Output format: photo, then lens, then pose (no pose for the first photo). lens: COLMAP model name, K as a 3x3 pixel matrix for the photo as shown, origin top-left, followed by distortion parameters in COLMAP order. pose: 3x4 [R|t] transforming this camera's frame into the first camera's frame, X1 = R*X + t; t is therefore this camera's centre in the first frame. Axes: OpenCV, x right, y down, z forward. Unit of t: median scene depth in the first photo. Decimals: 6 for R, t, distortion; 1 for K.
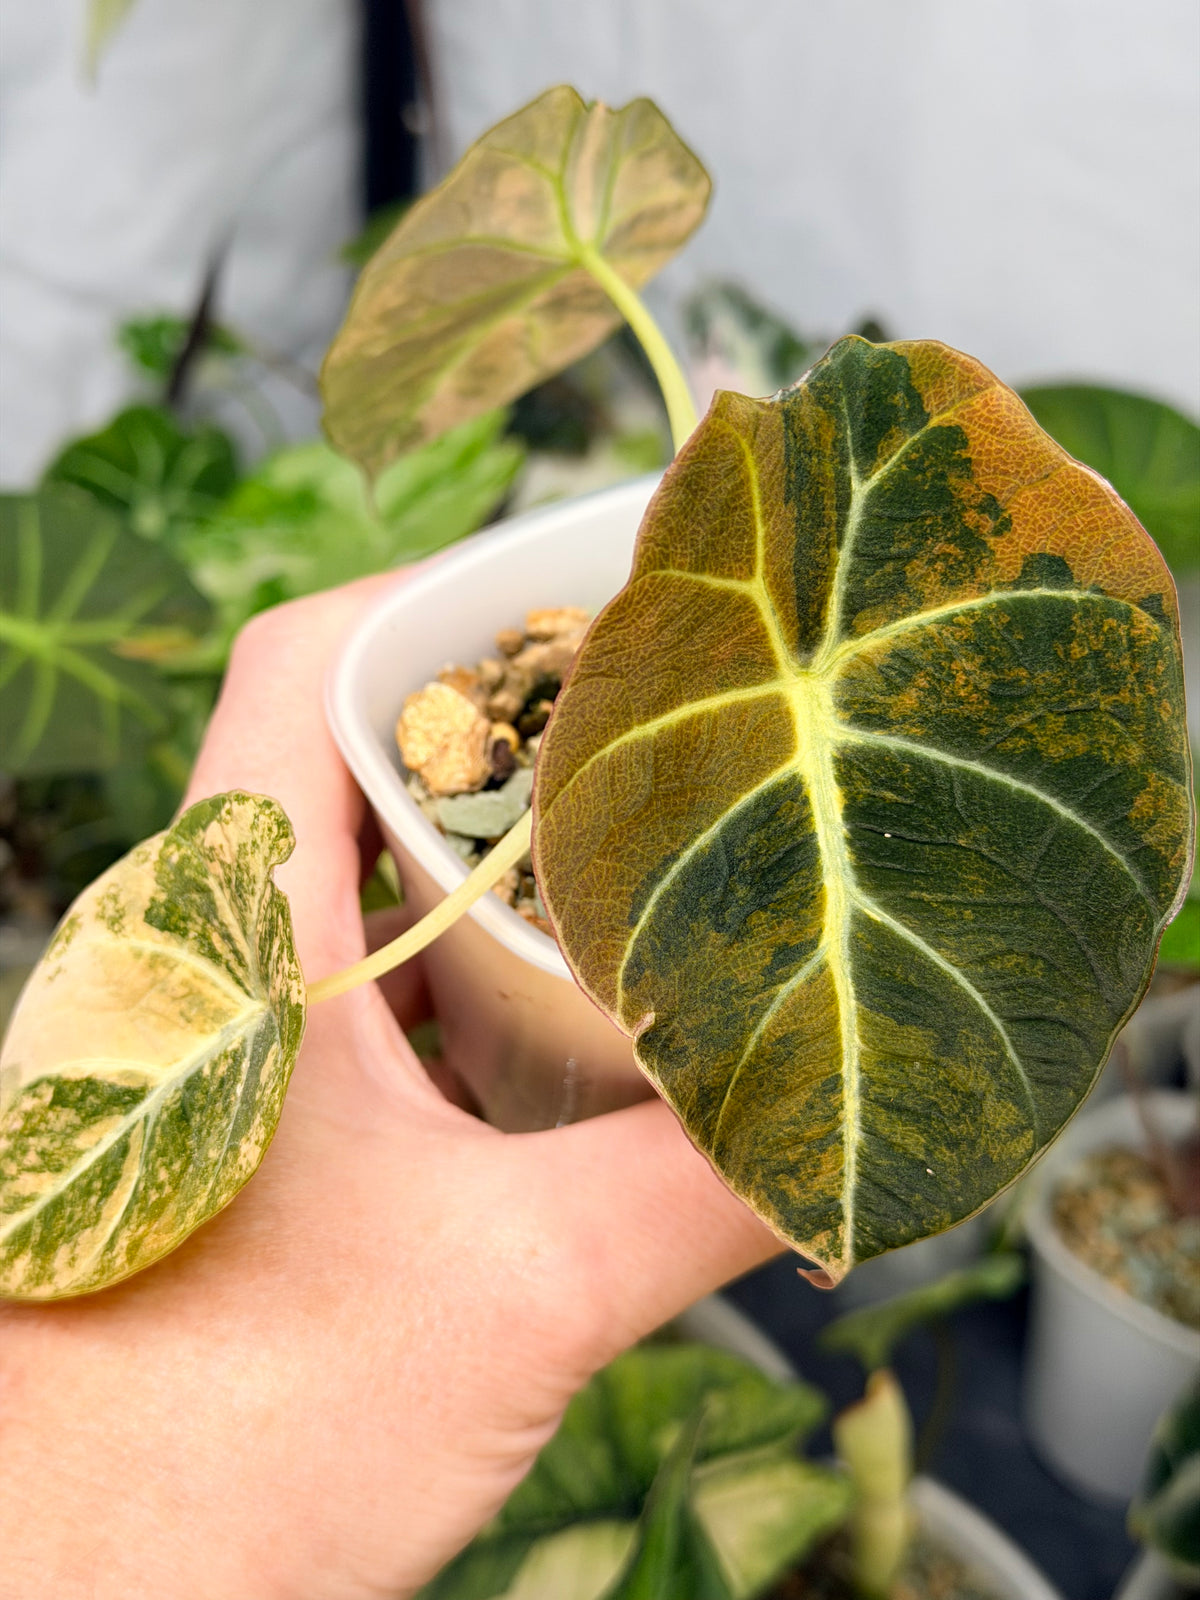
lens RADIAL K [[2390.3, 0, 597.2], [0, 2390.3, 843.7], [0, 0, 1]] dist [0.105295, -0.212499]
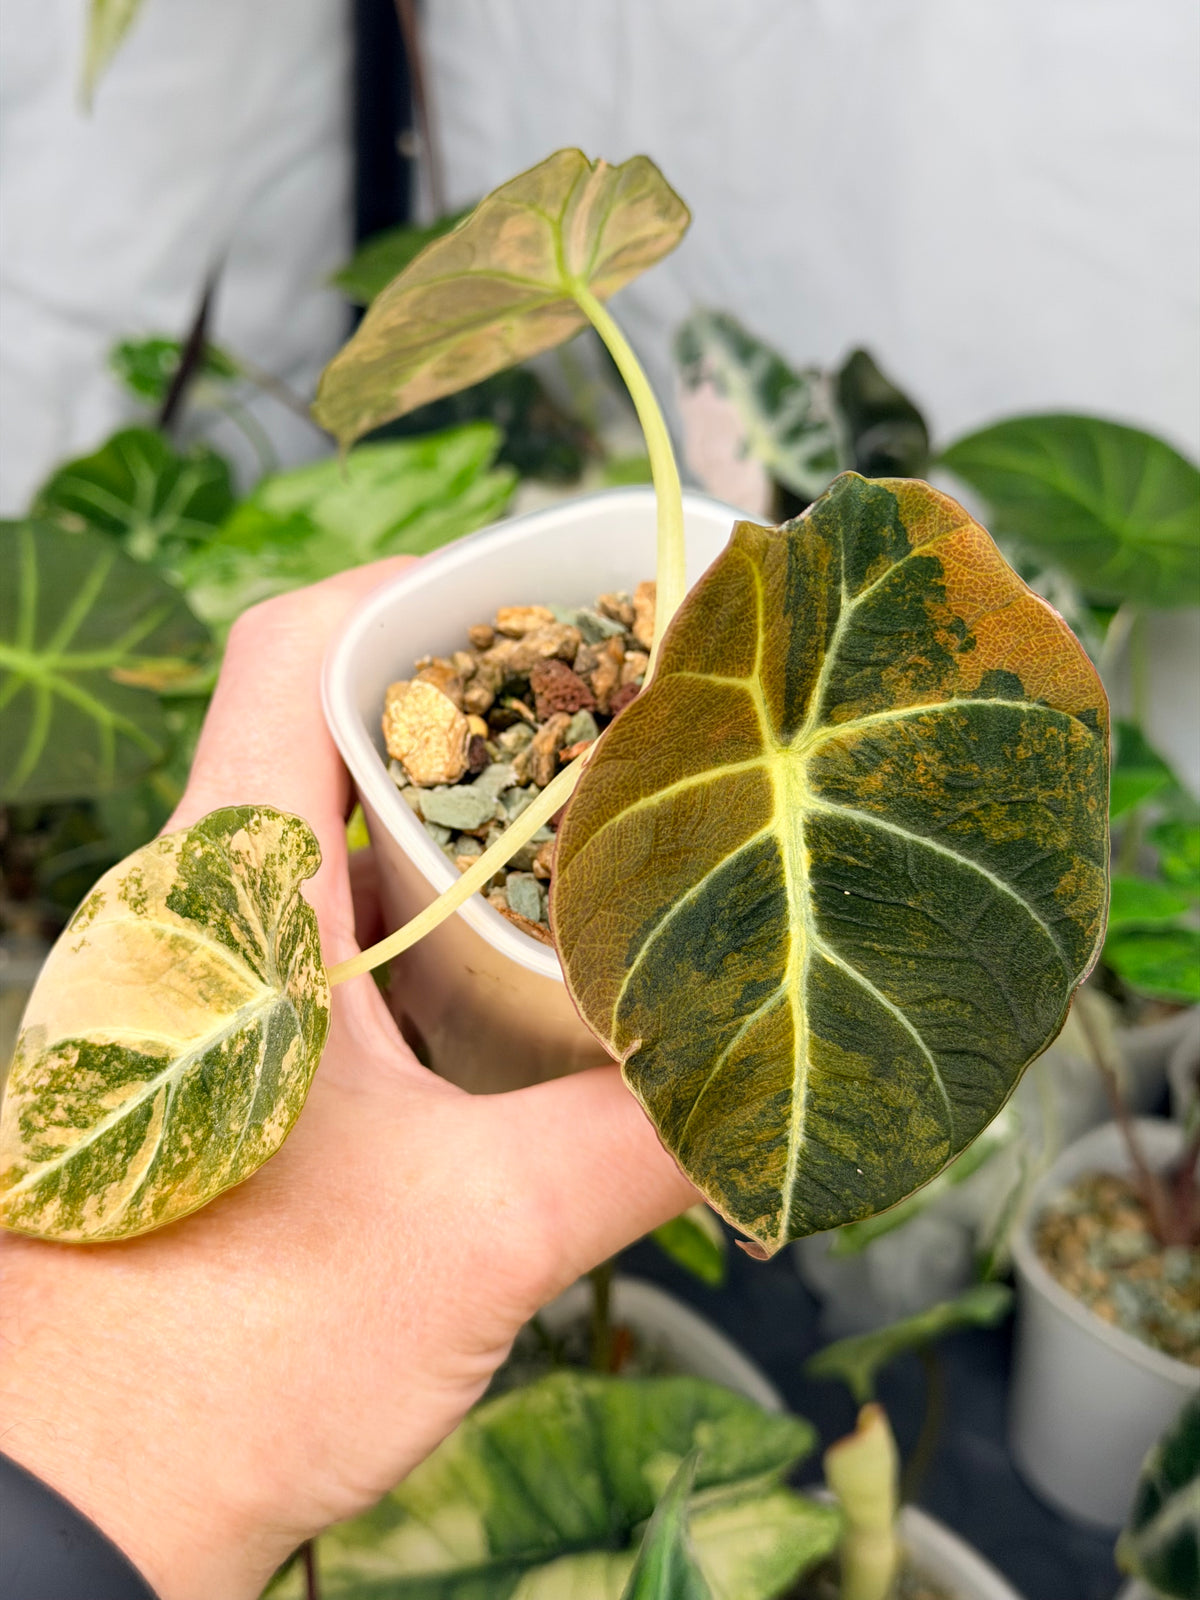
lens RADIAL K [[2390.3, 0, 597.2], [0, 2390.3, 843.7], [0, 0, 1]] dist [0.105295, -0.212499]
pose [[0.995668, 0.046739, 0.080380, -0.095193], [-0.053706, 0.994775, 0.086822, -0.123433], [-0.075902, -0.090762, 0.992976, -0.142540]]
